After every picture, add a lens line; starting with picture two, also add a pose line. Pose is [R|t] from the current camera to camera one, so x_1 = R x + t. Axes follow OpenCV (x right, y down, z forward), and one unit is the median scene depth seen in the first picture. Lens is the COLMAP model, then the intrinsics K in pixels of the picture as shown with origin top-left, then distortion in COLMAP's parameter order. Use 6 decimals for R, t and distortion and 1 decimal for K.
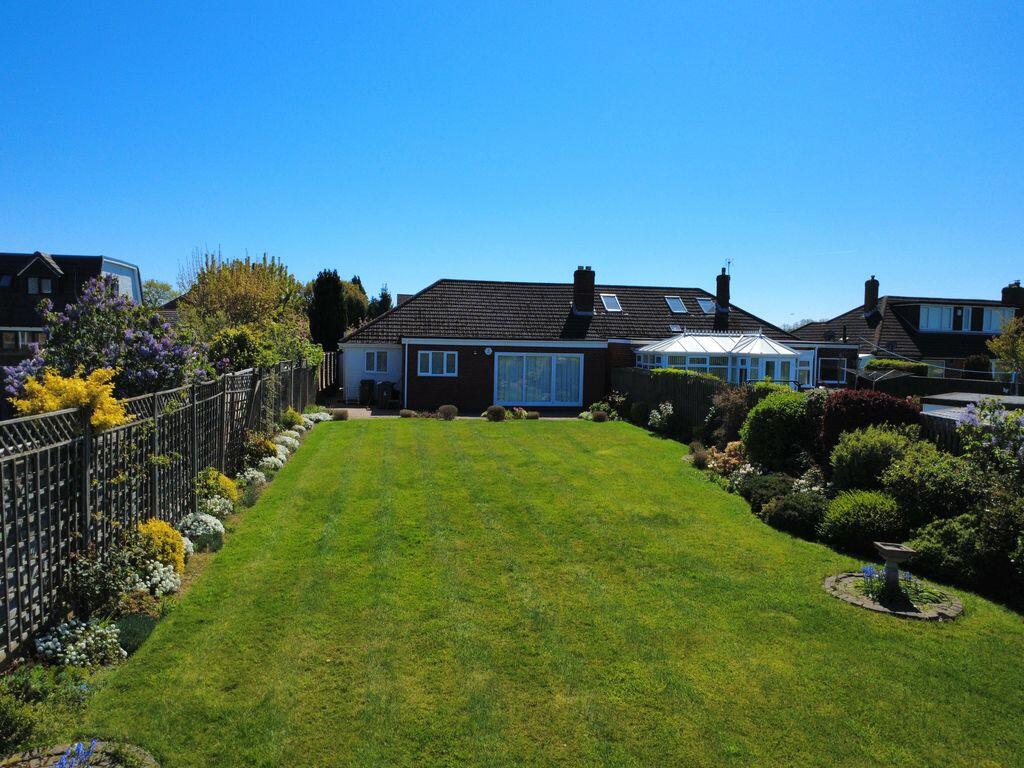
lens RADIAL K [[743.2, 0, 513.3], [0, 743.2, 386.9], [0, 0, 1]] dist [-0.004139, 0.008522]
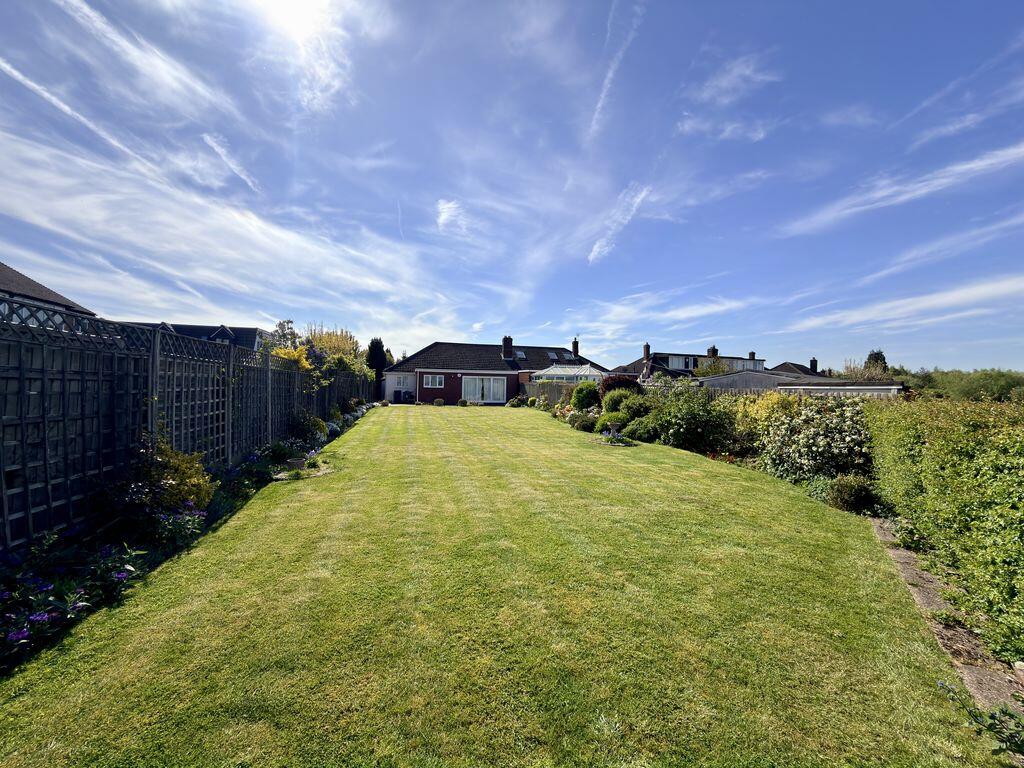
lens RADIAL K [[408.0, 0, 513.2], [0, 408.0, 385.6], [0, 0, 1]] dist [0.000489, 0.000030]
pose [[0.995576, -0.003088, 0.093910, 0.008438], [0.009149, 0.997896, -0.064180, 0.053995], [-0.093514, 0.064755, 0.993510, -0.117849]]
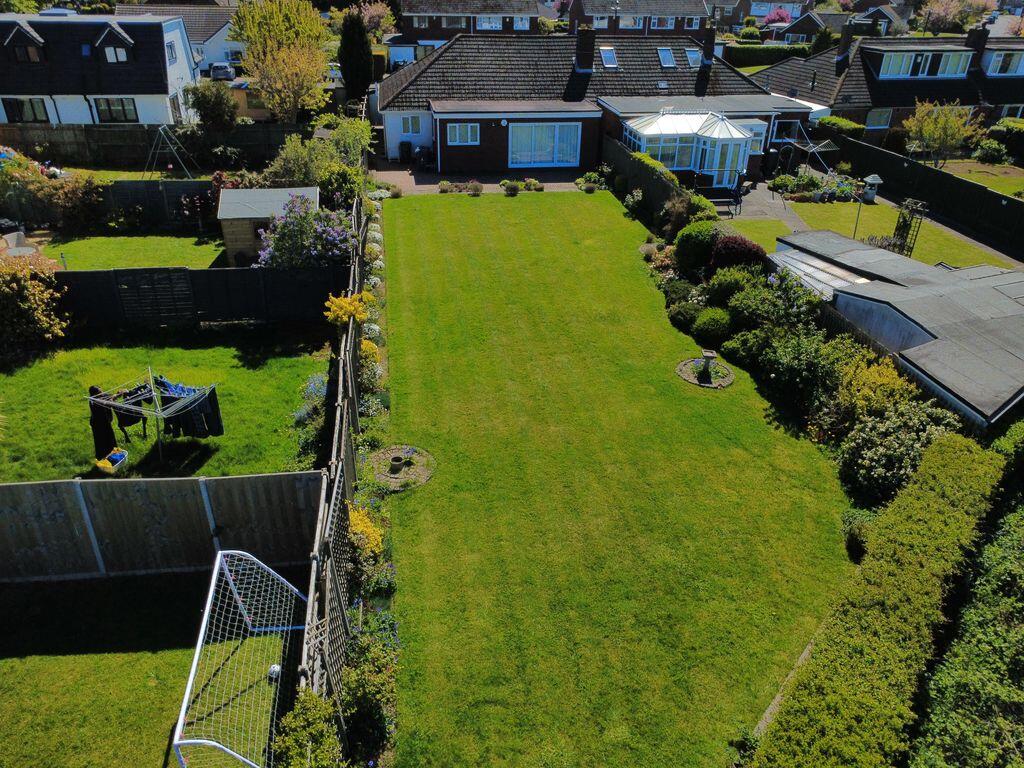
lens RADIAL K [[743.2, 0, 513.3], [0, 743.2, 386.9], [0, 0, 1]] dist [-0.004139, 0.008522]
pose [[0.999996, -0.001821, -0.002129, -0.016556], [0.002571, 0.898273, 0.439430, -0.200826], [0.001112, -0.439434, 0.898274, -0.305597]]
